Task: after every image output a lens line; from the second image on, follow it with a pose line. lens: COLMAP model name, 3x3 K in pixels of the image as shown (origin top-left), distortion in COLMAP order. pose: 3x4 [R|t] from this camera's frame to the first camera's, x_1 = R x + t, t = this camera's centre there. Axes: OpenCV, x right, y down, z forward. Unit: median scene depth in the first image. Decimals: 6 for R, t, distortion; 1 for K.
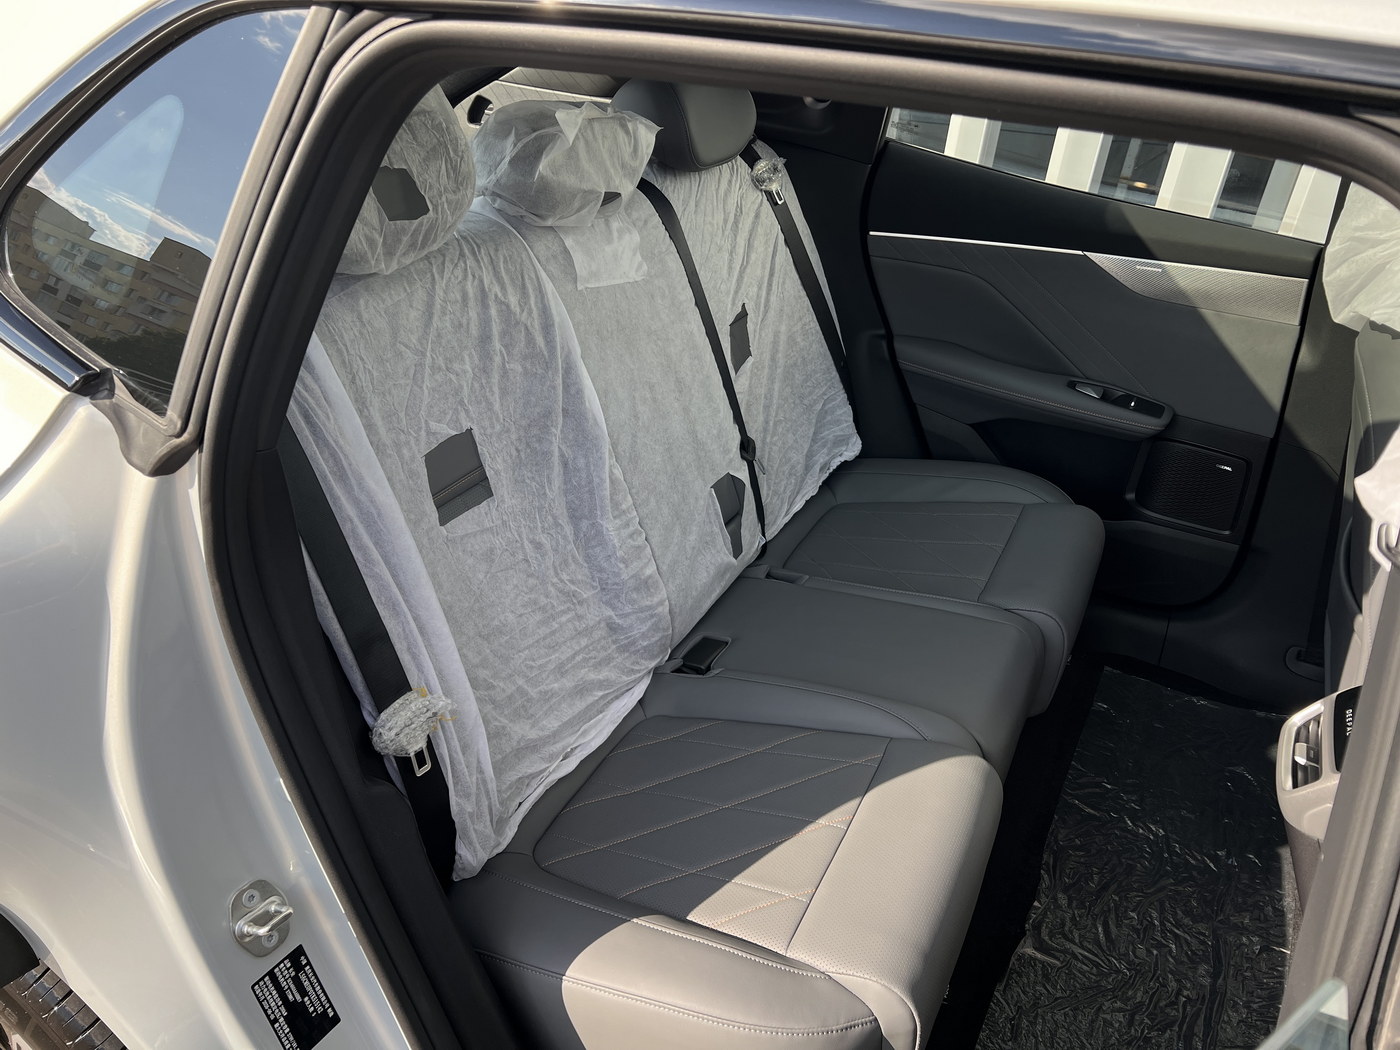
lens RADIAL K [[1064.1, 0, 715.6], [0, 1064.1, 526.2], [0, 0, 1]] dist [0.020433, -0.030779]
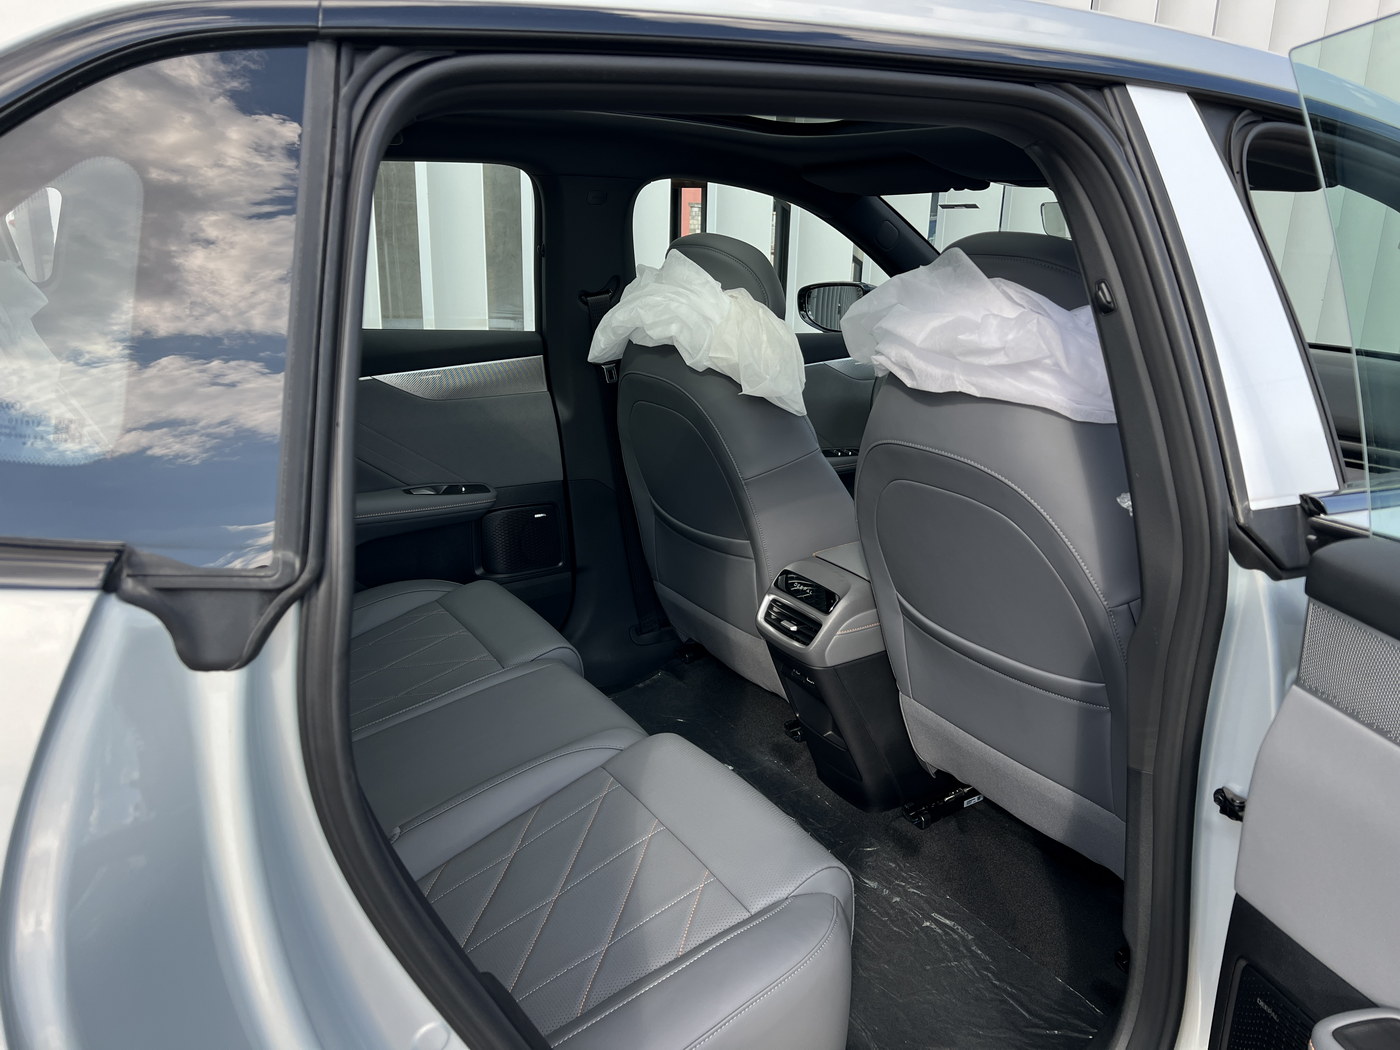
lens RADIAL K [[1064.1, 0, 715.6], [0, 1064.1, 526.2], [0, 0, 1]] dist [0.020433, -0.030779]
pose [[0.488948, -0.290408, 0.822552, -0.462702], [0.450640, 0.891475, 0.046869, -0.010928], [-0.746896, 0.347758, 0.566755, 0.174287]]
